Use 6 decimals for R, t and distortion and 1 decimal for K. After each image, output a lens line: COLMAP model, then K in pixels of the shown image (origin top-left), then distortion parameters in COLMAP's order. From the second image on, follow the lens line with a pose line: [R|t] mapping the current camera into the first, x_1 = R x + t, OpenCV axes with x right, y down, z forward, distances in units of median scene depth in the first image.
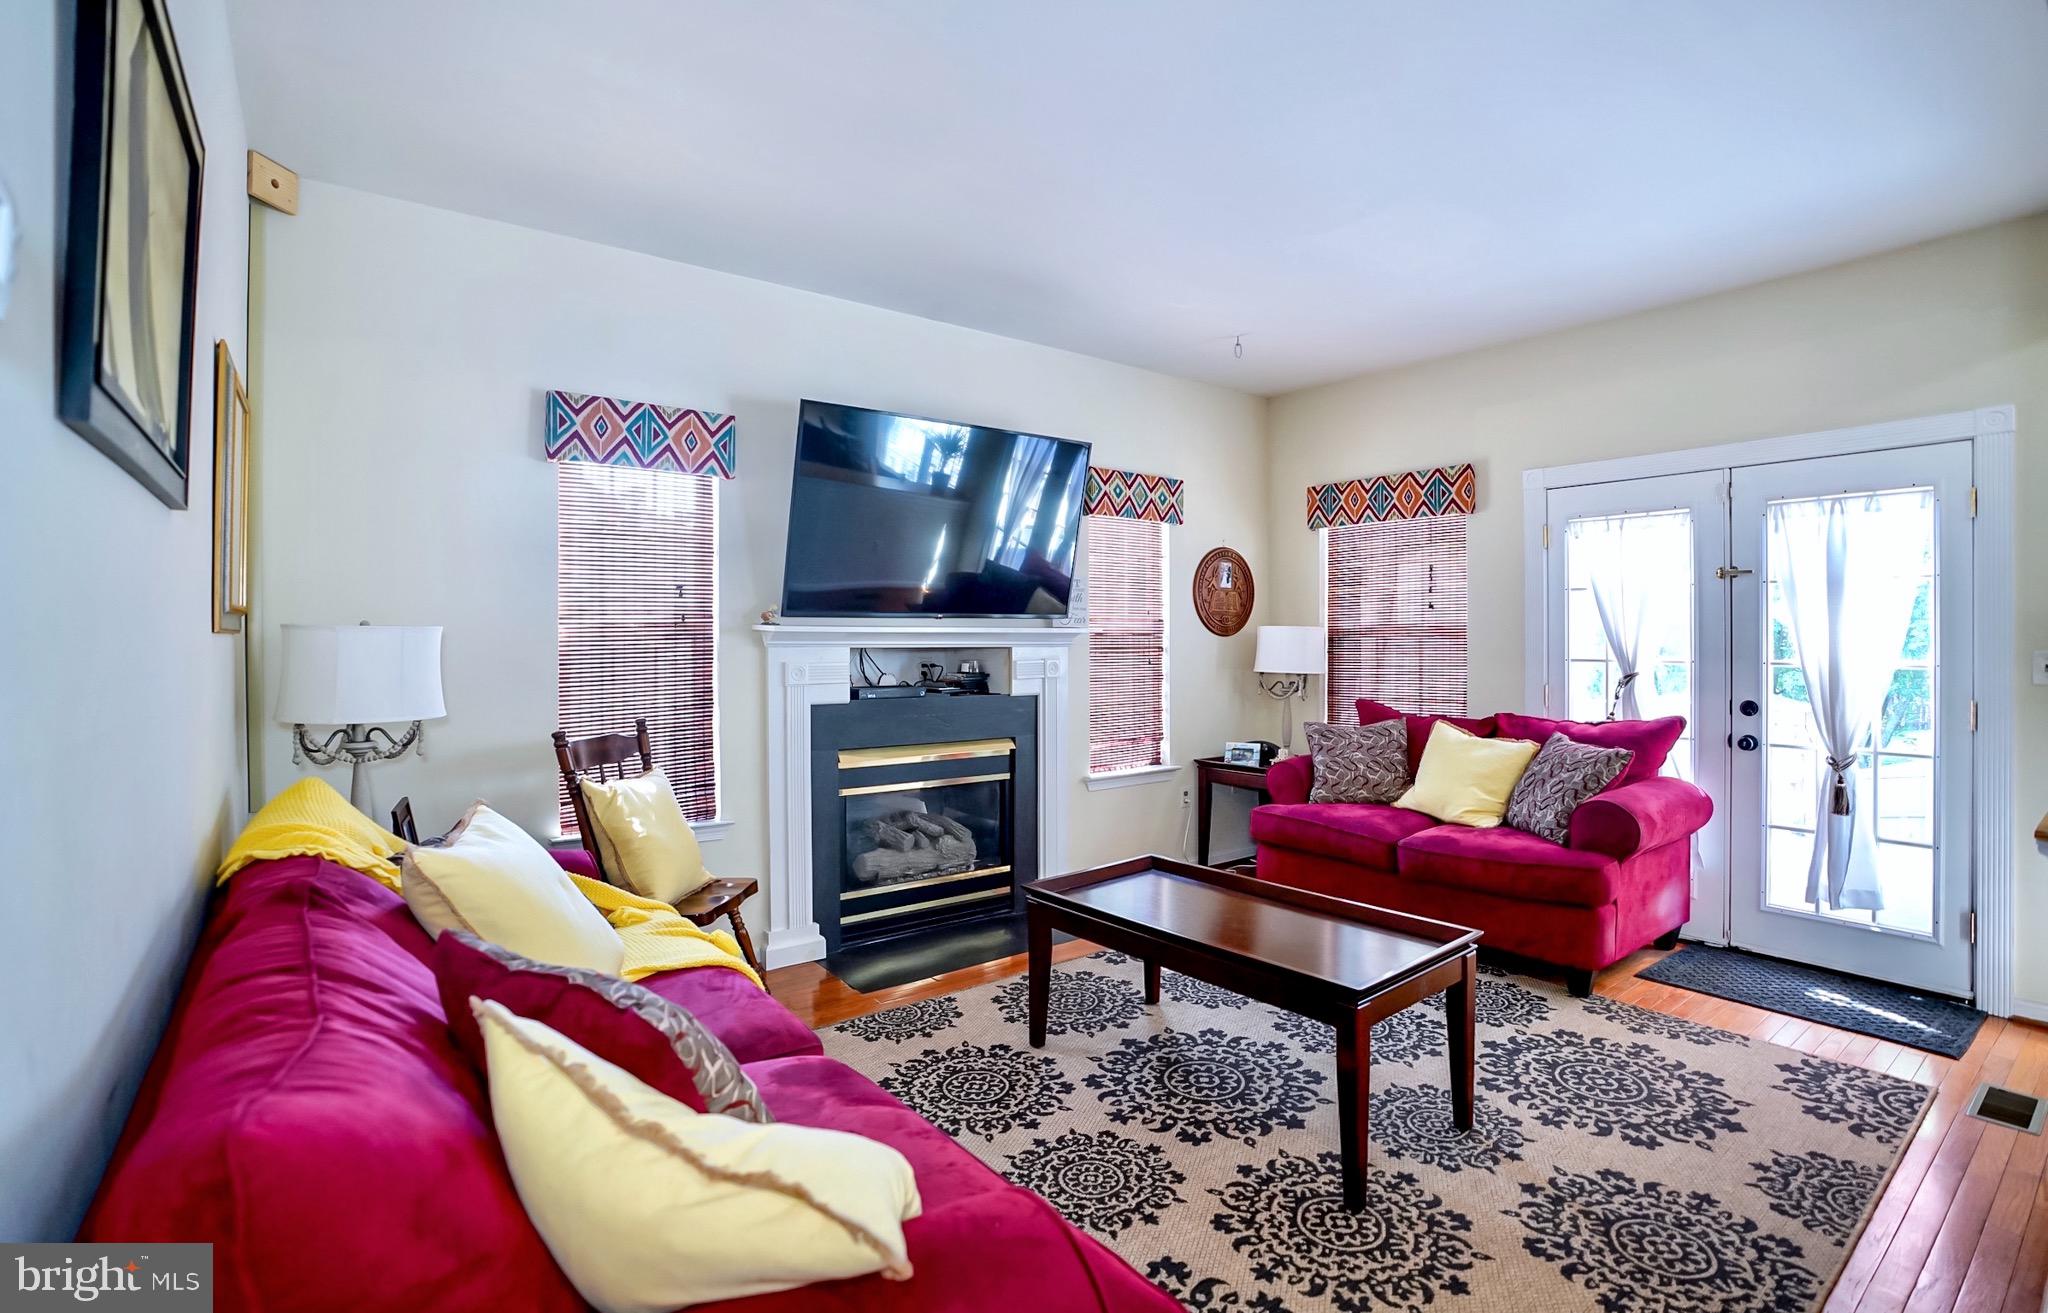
lens RADIAL K [[948.3, 0, 1005.3], [0, 948.3, 643.8], [0, 0, 1]] dist [-0.048379, 0.010757]
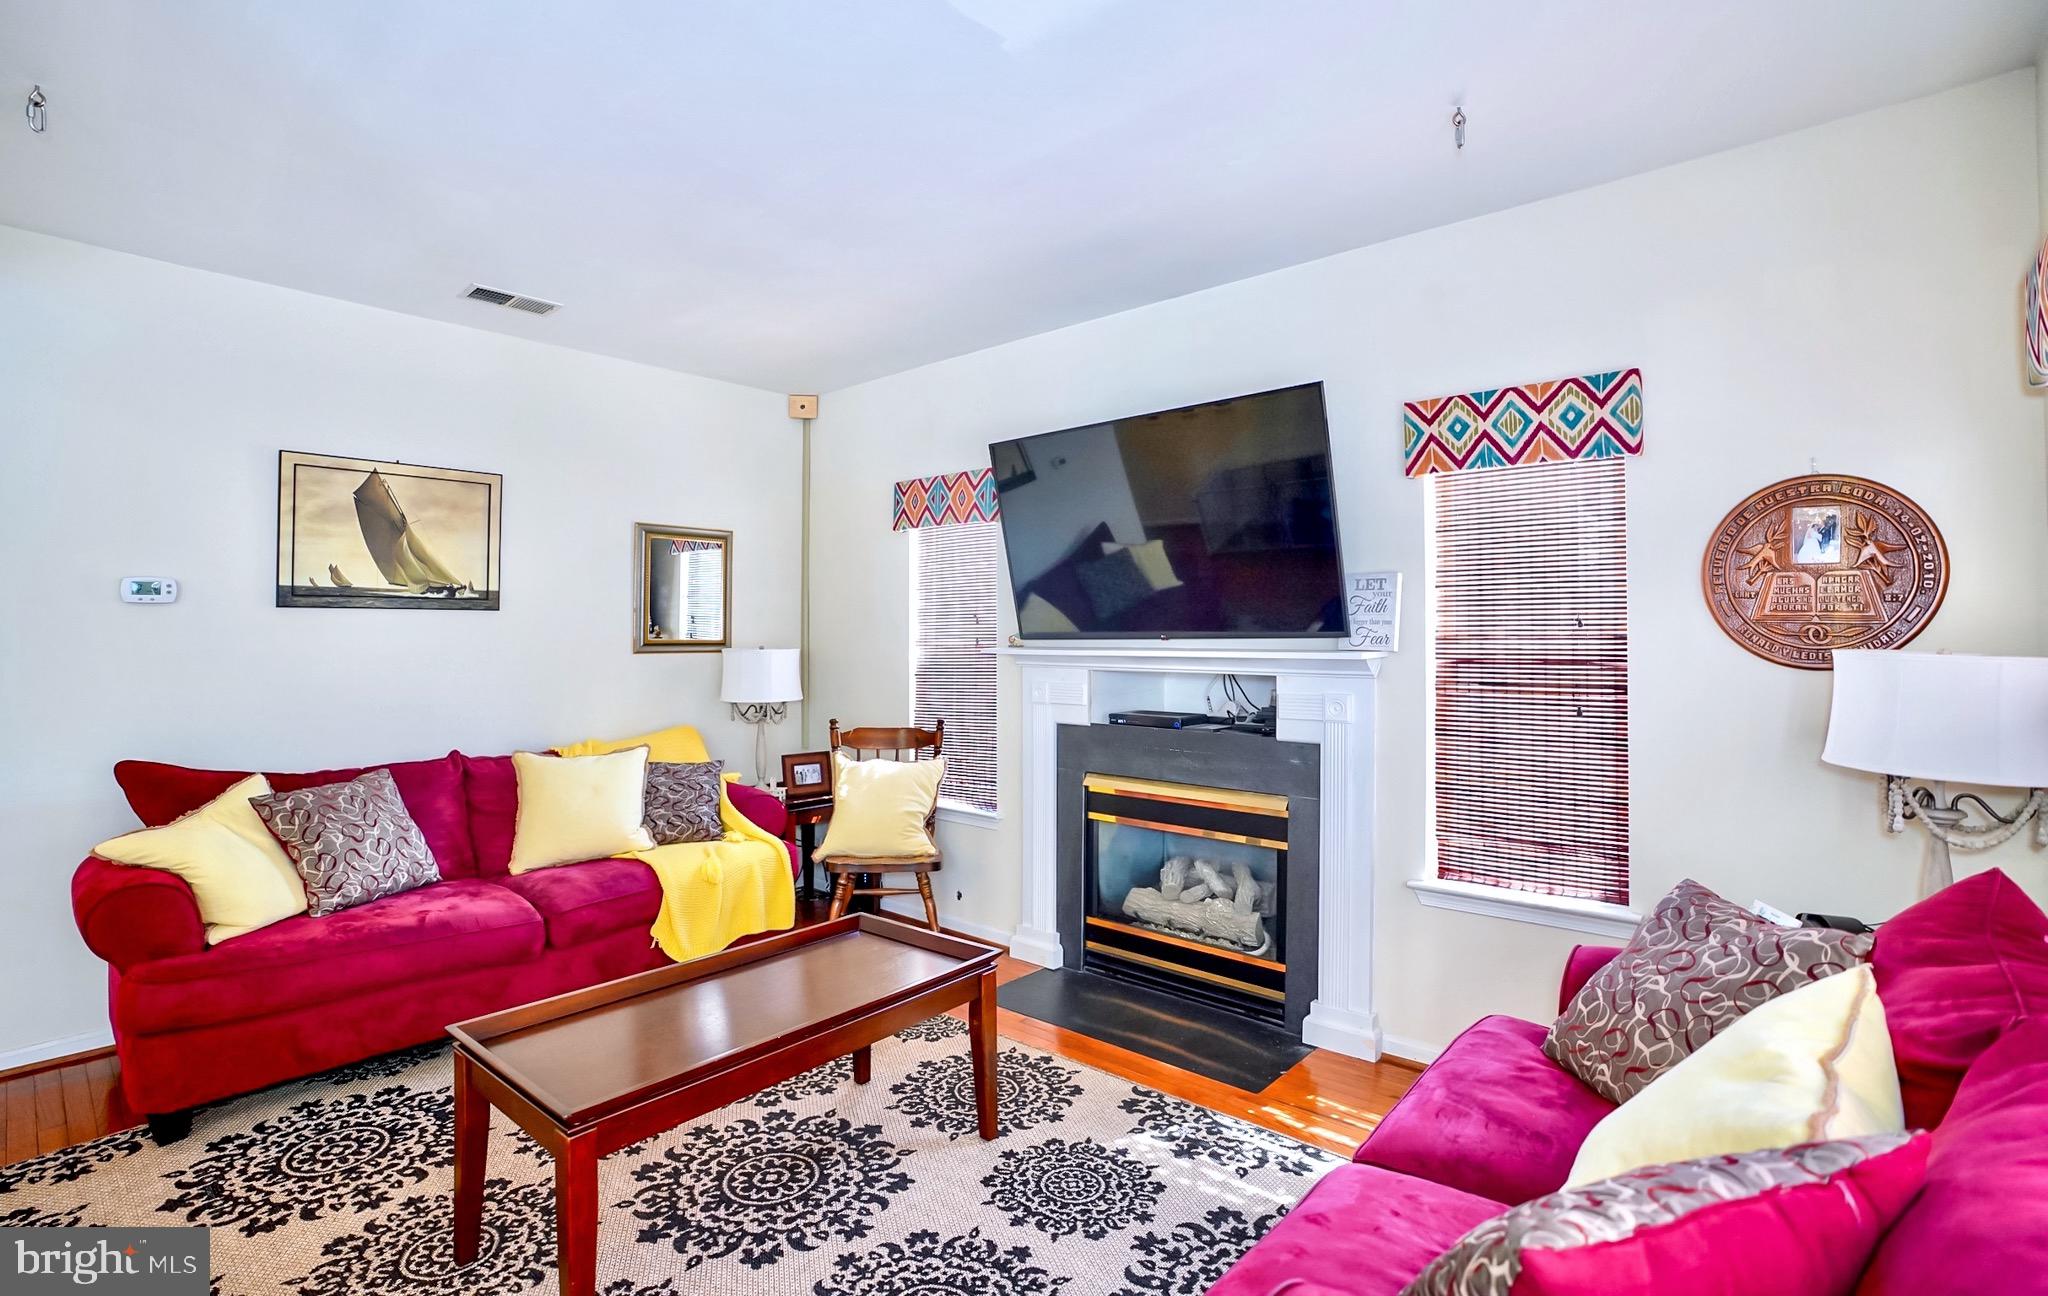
lens RADIAL K [[927.6, 0, 1043.9], [0, 927.6, 622.0], [0, 0, 1]] dist [-0.035560, 0.001760]
pose [[0.220158, -0.015099, -0.975347, 0.794694], [-0.009088, 0.999805, -0.017529, -0.028721], [0.975422, 0.012723, 0.219978, 0.757434]]
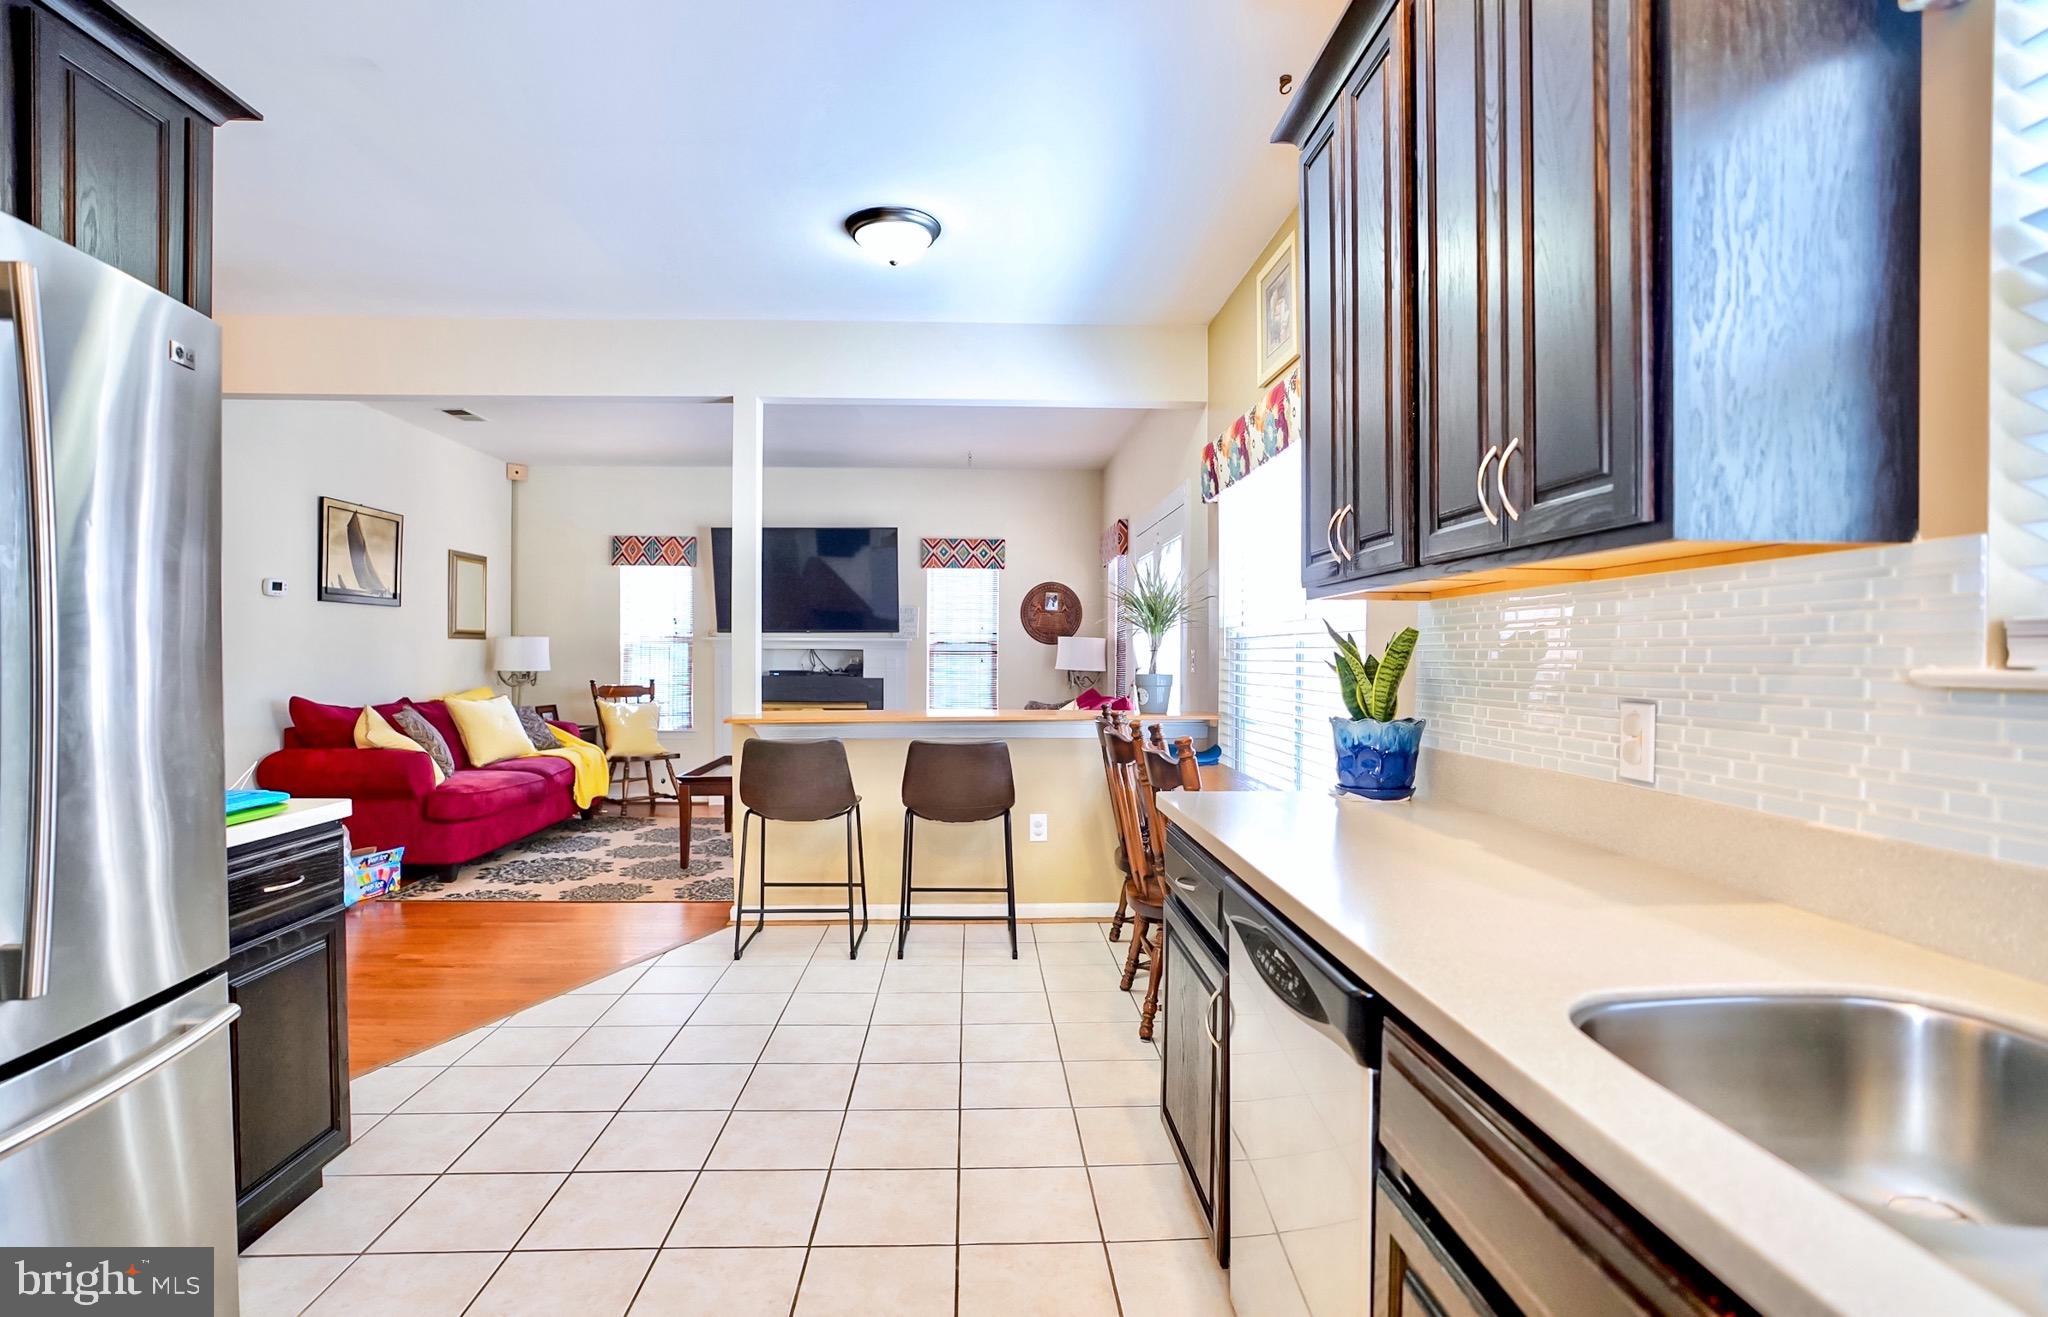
lens RADIAL K [[948.3, 0, 964.0], [0, 948.3, 672.0], [0, 0, 1]] dist [-0.048379, 0.010757]
pose [[0.806101, 0.018111, -0.591500, 1.349953], [-0.012946, 0.999832, 0.012971, 0.022877], [0.591636, -0.002798, 0.806201, -0.318615]]
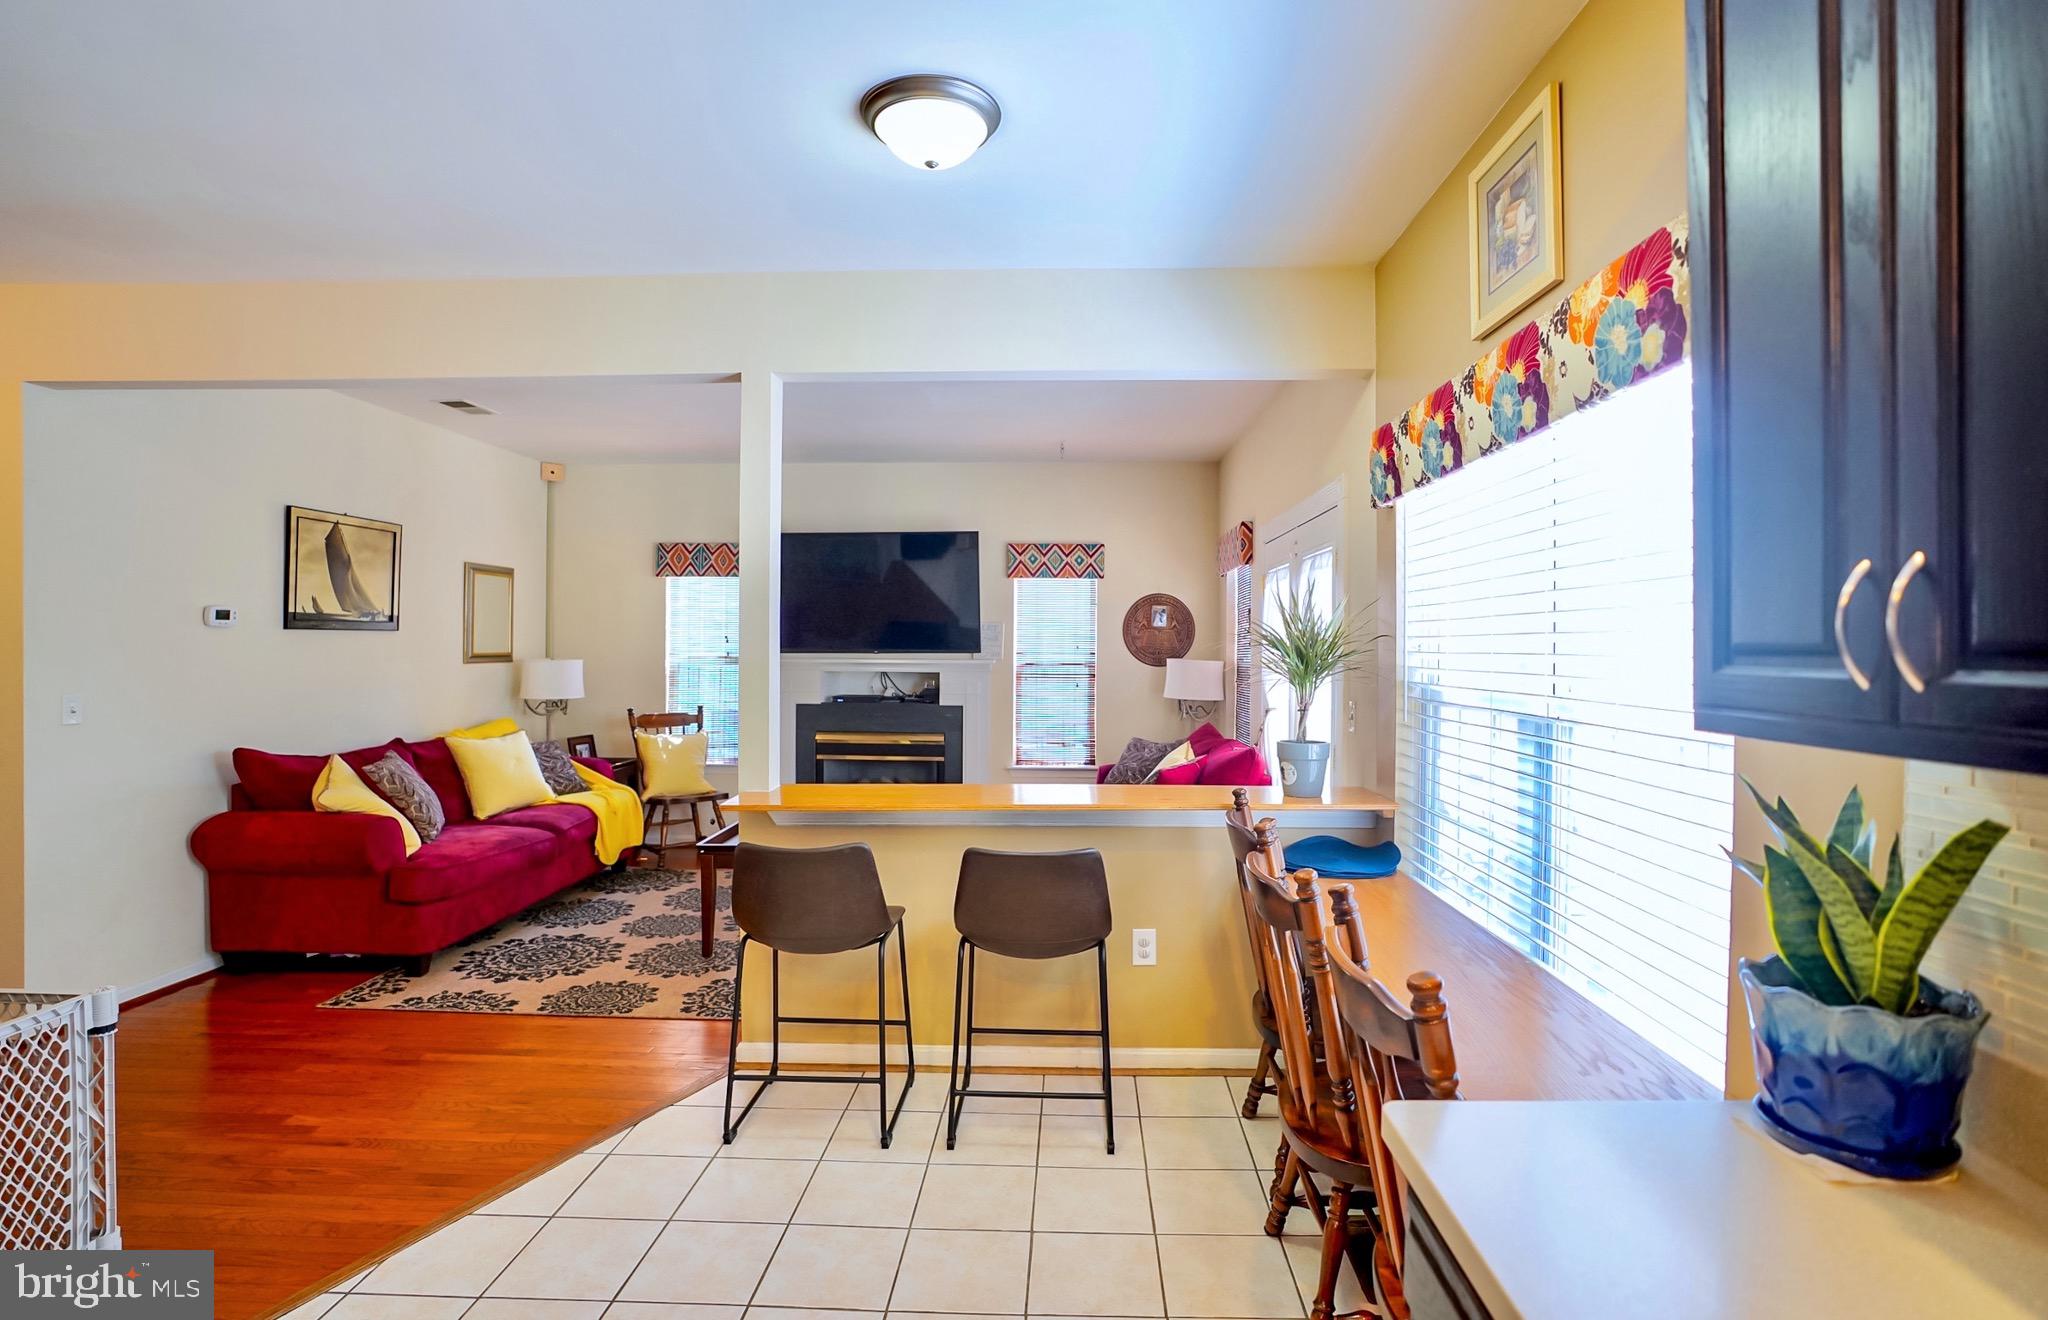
lens RADIAL K [[948.3, 0, 1007.3], [0, 948.3, 659.3], [0, 0, 1]] dist [-0.048379, 0.010757]
pose [[0.767269, 0.015468, -0.641138, 1.201061], [-0.012784, 0.999879, 0.008825, -0.035703], [0.641197, 0.001425, 0.767375, -0.083892]]
